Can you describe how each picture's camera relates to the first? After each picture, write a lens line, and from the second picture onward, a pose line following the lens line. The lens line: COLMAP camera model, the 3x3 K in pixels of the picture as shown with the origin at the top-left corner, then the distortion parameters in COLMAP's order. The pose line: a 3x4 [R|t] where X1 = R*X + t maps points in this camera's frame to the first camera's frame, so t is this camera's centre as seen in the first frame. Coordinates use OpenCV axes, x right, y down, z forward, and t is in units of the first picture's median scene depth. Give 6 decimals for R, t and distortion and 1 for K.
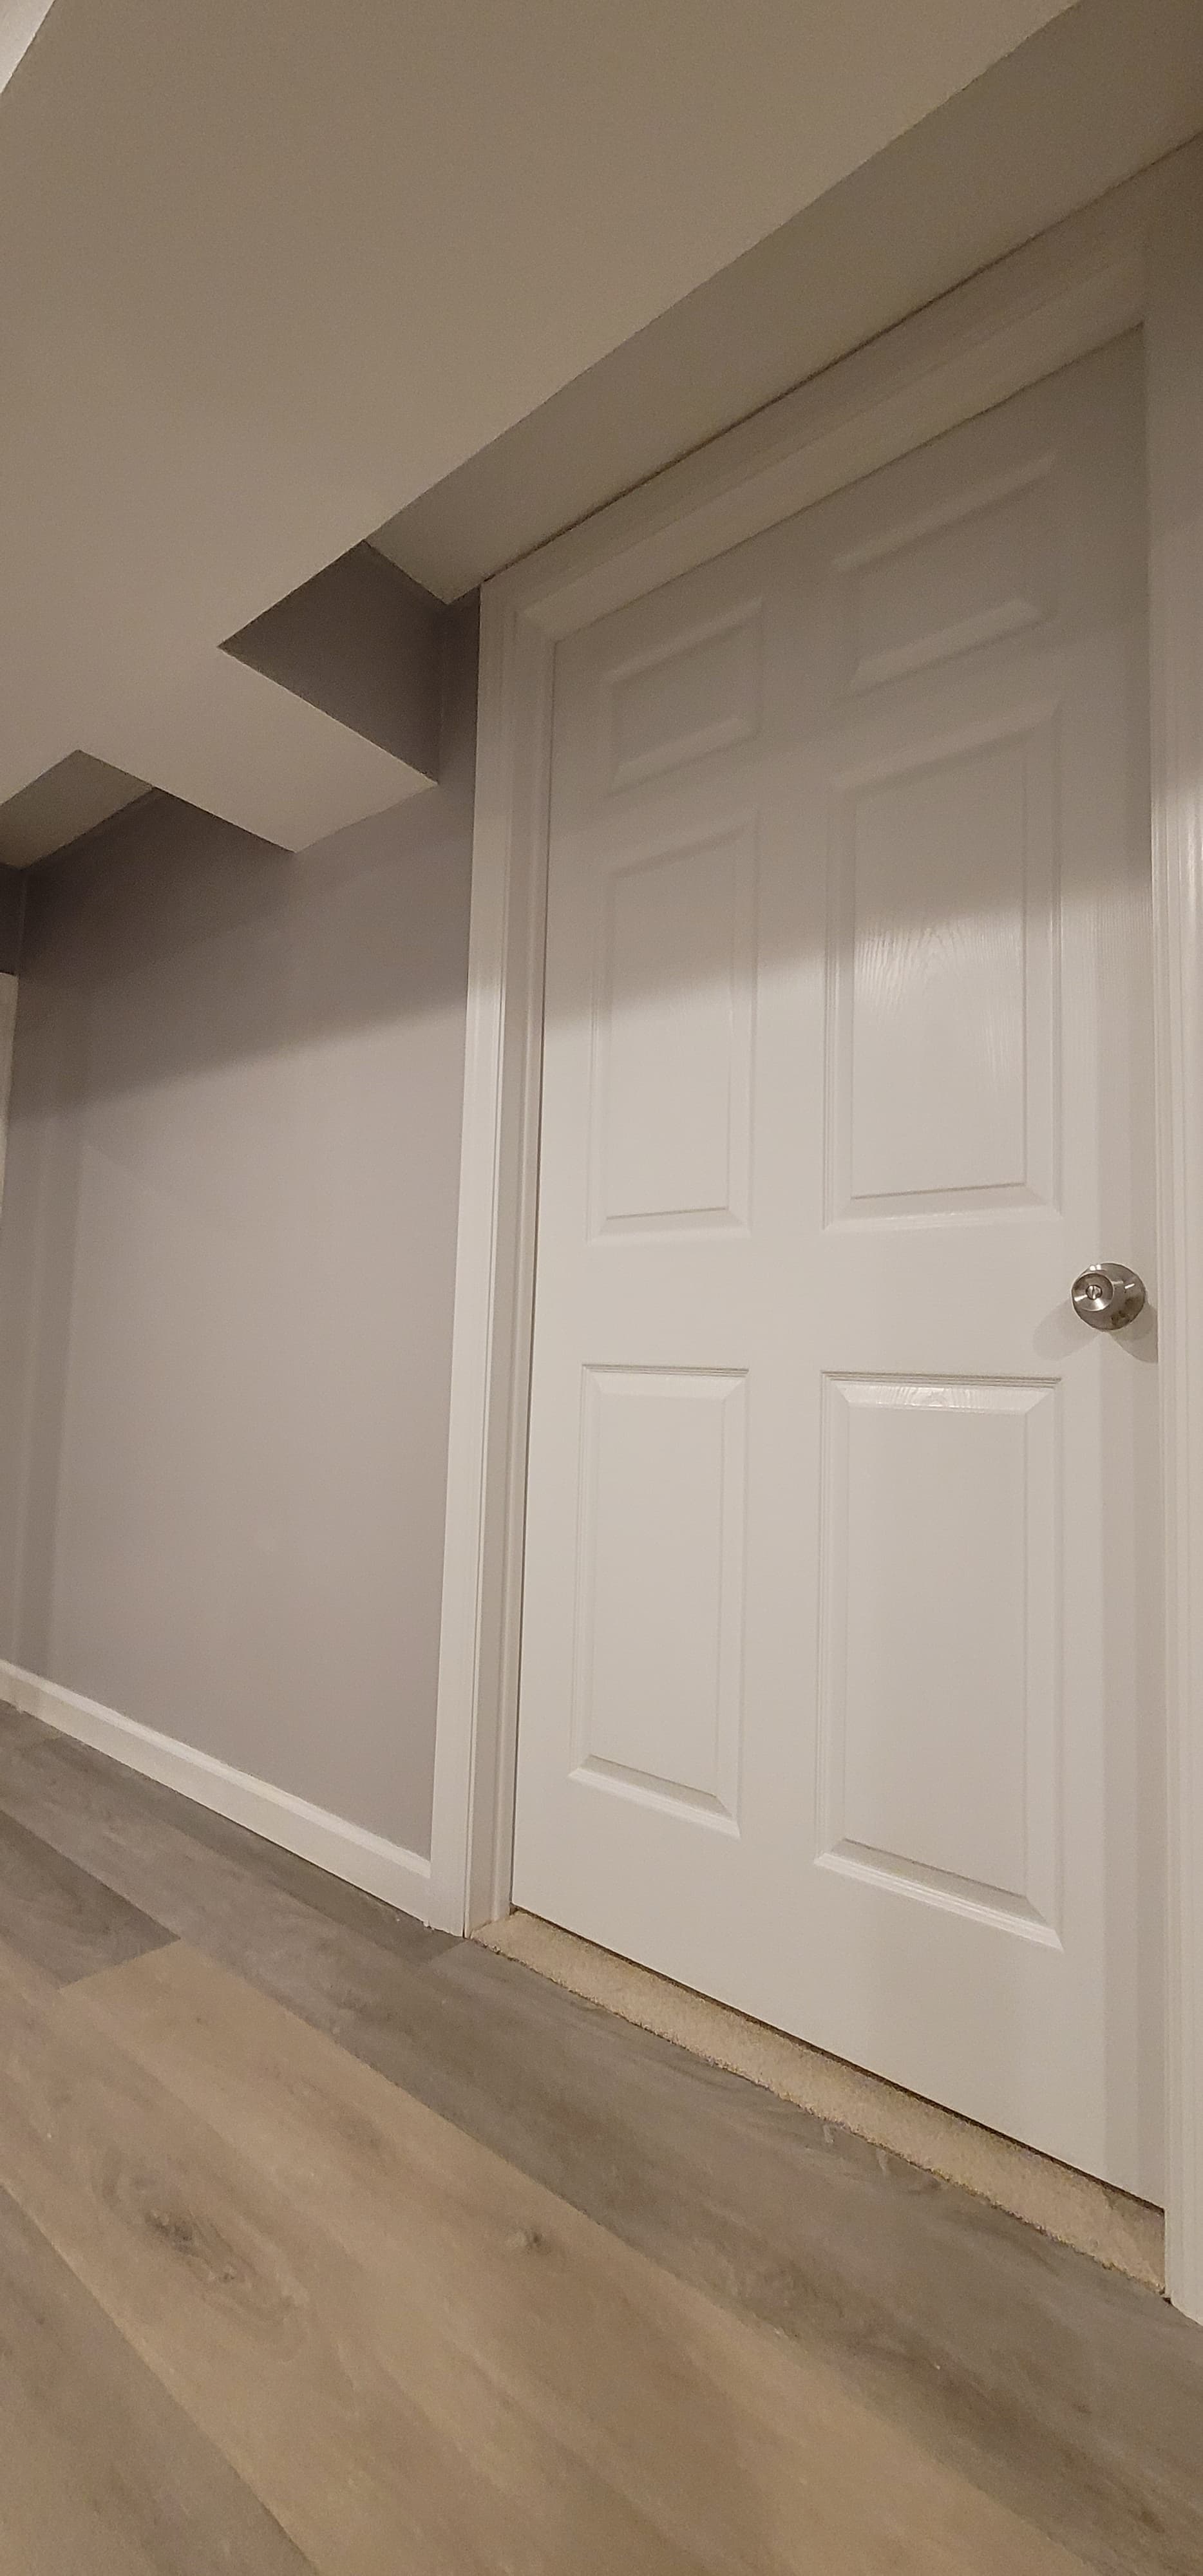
lens RADIAL K [[1055.2, 0, 599.1], [0, 1055.2, 1293.4], [0, 0, 1]] dist [-0.004494, 0.001807]
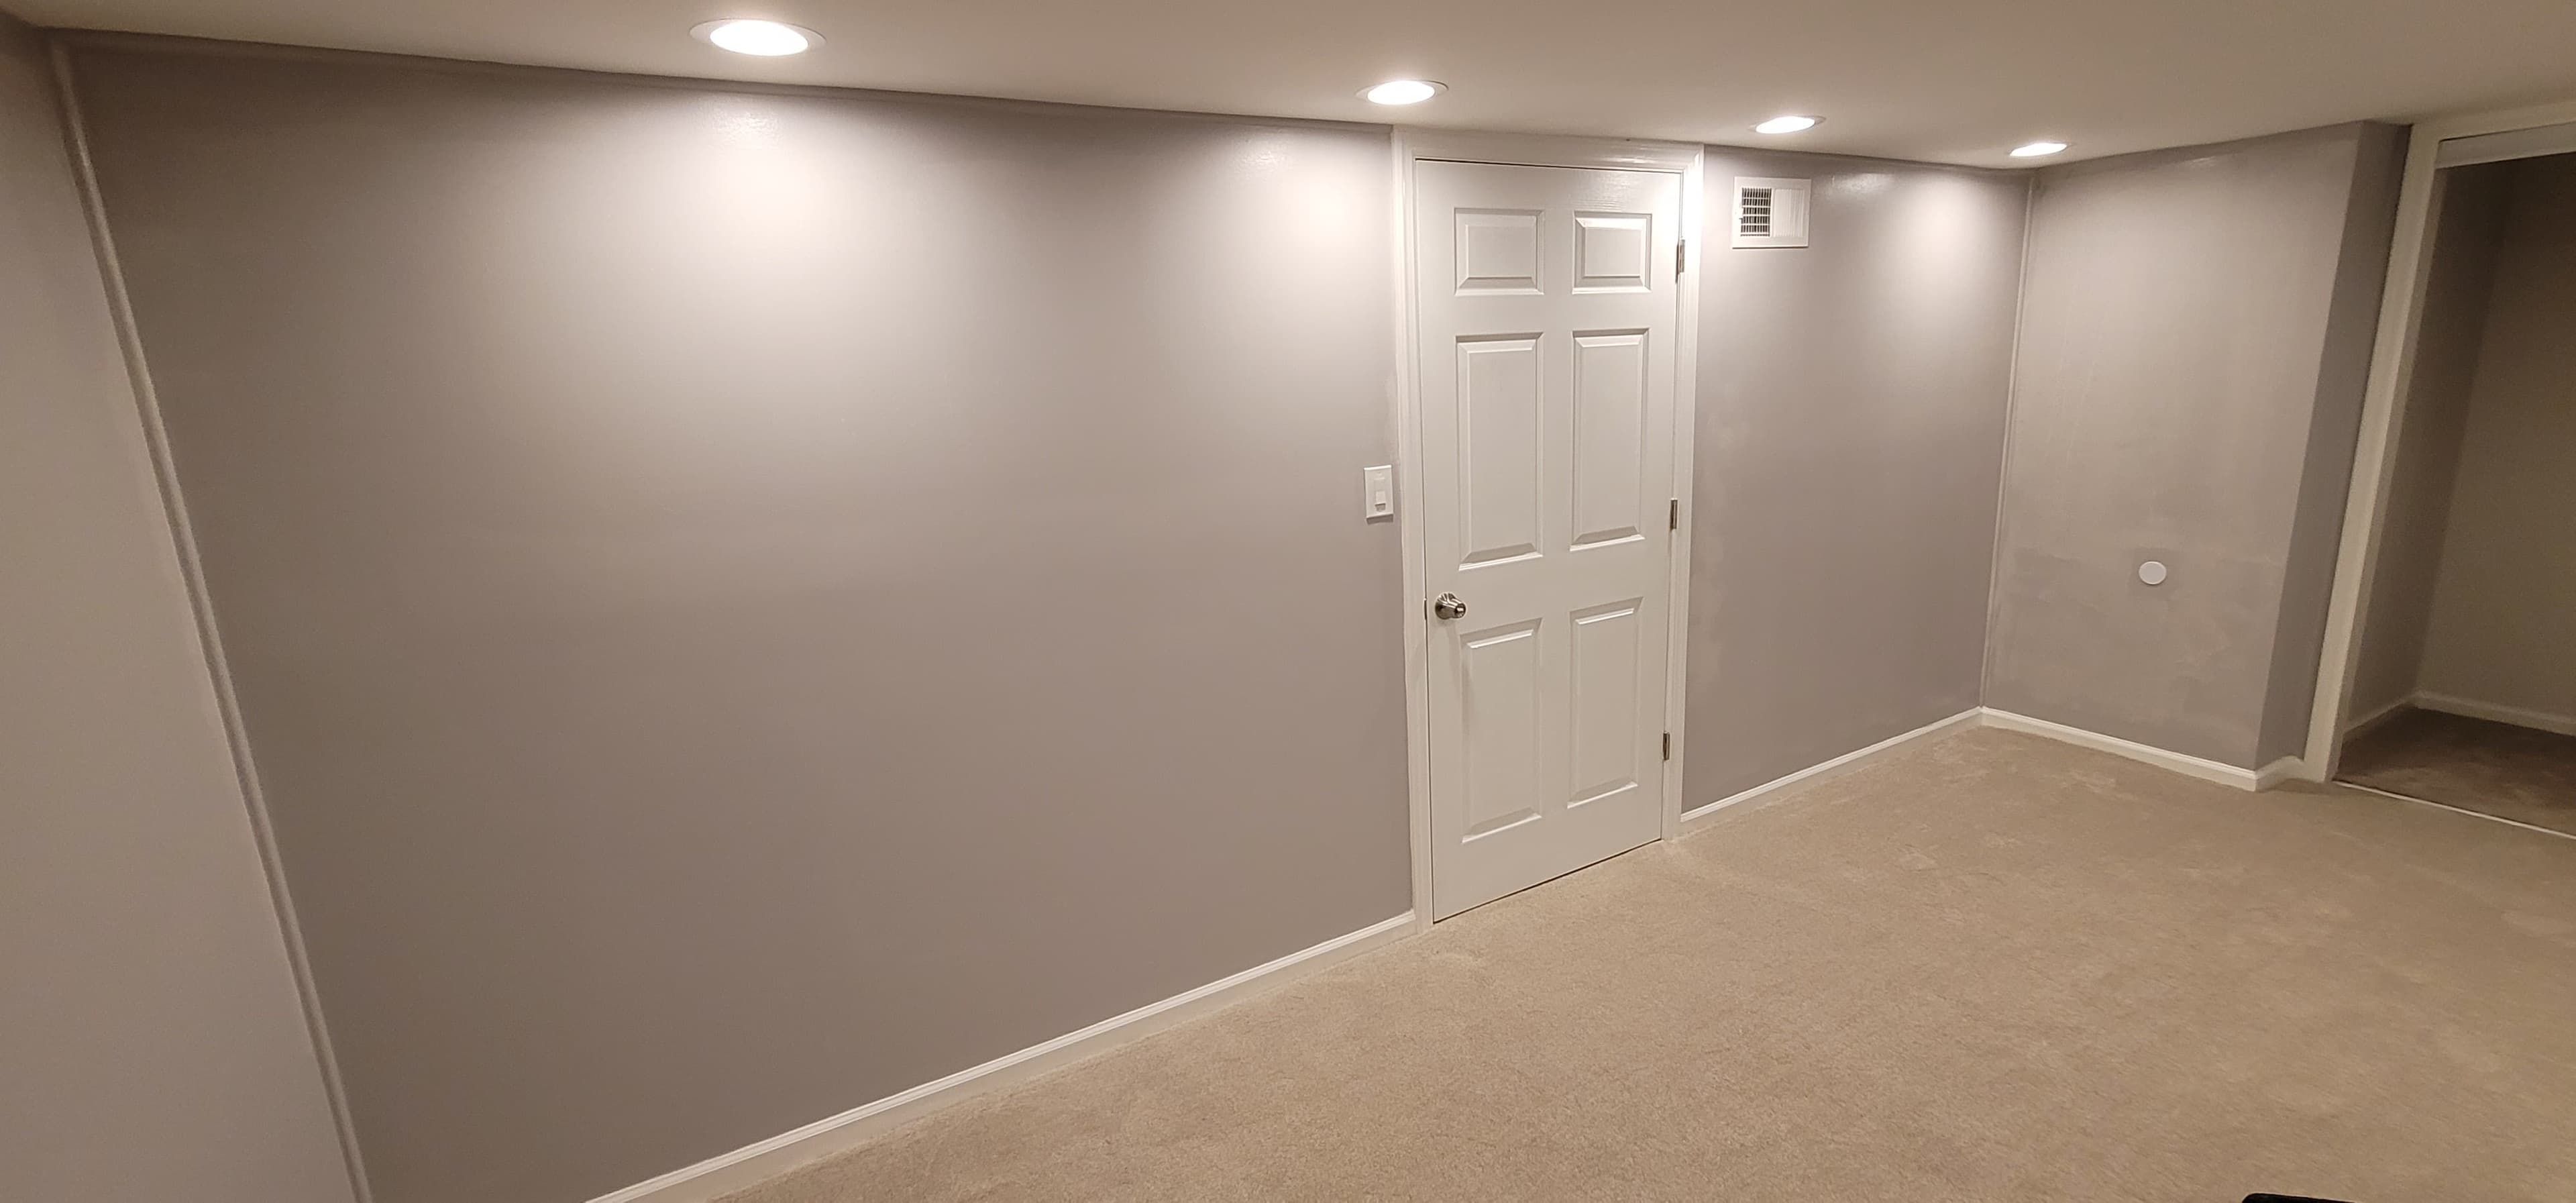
lens RADIAL K [[1055.2, 0, 1289.1], [0, 1055.2, 594.4], [0, 0, 1]] dist [-0.004494, 0.001807]
pose [[0.356822, -0.255792, 0.898470, -1.935502], [-0.016695, 0.959882, 0.279906, -0.000372], [-0.934023, -0.114876, 0.338237, 0.805688]]
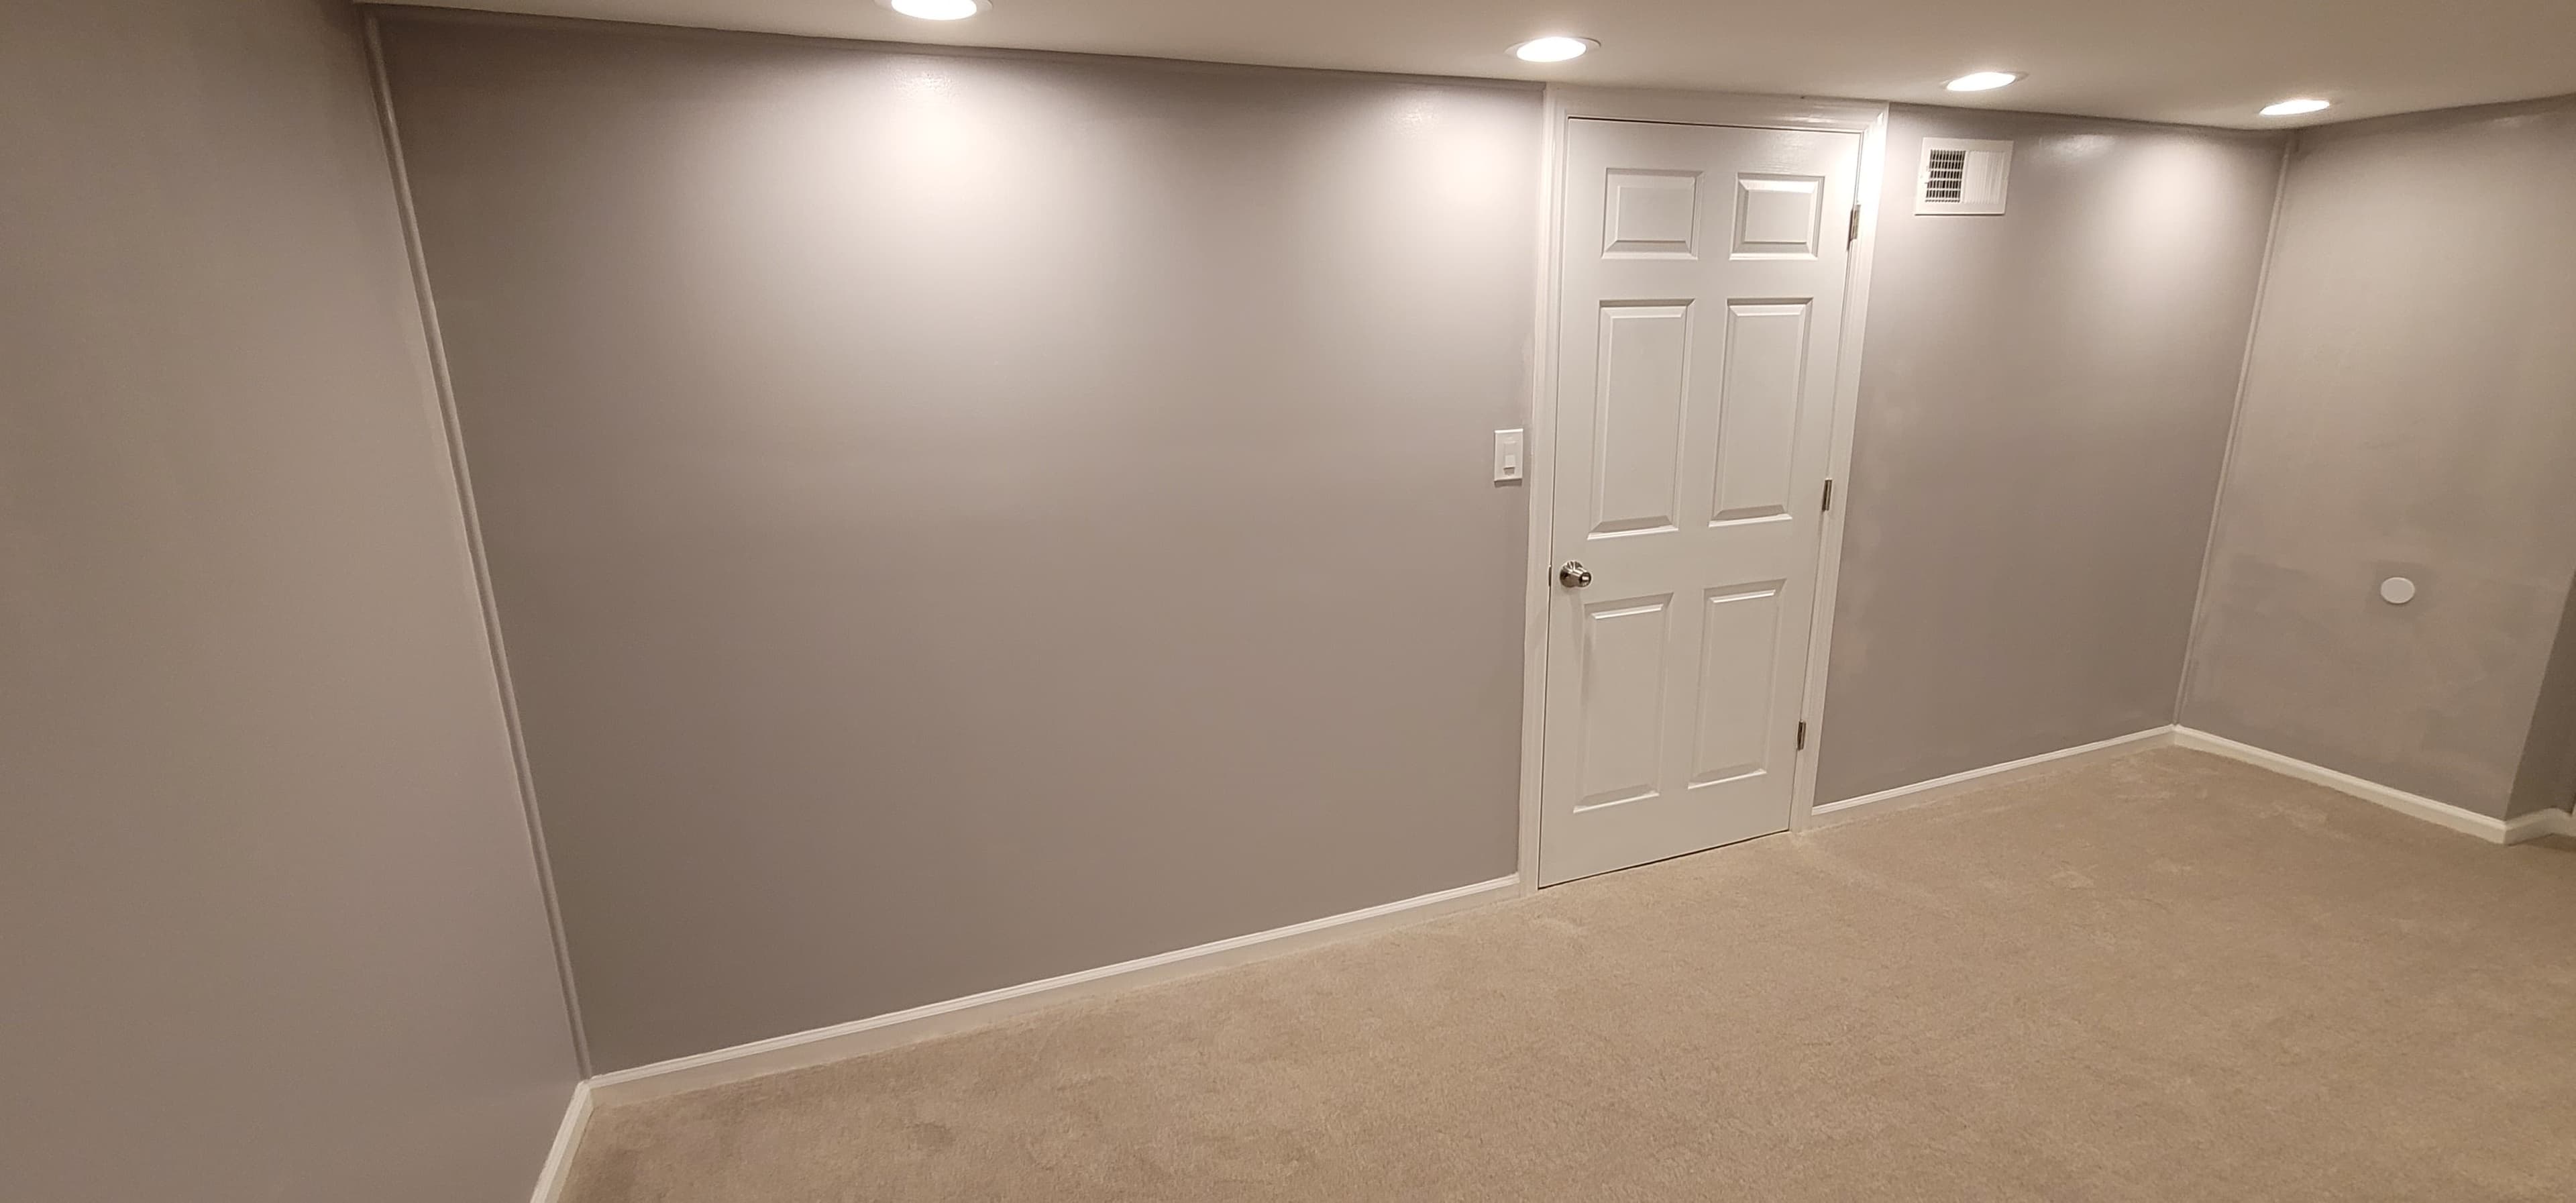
lens RADIAL K [[1055.2, 0, 1286.6], [0, 1055.2, 593.7], [0, 0, 1]] dist [-0.004494, 0.001807]
pose [[0.495286, -0.260267, 0.828826, -1.955767], [-0.036064, 0.947084, 0.318953, -0.002926], [-0.867981, -0.187864, 0.459691, 0.755502]]
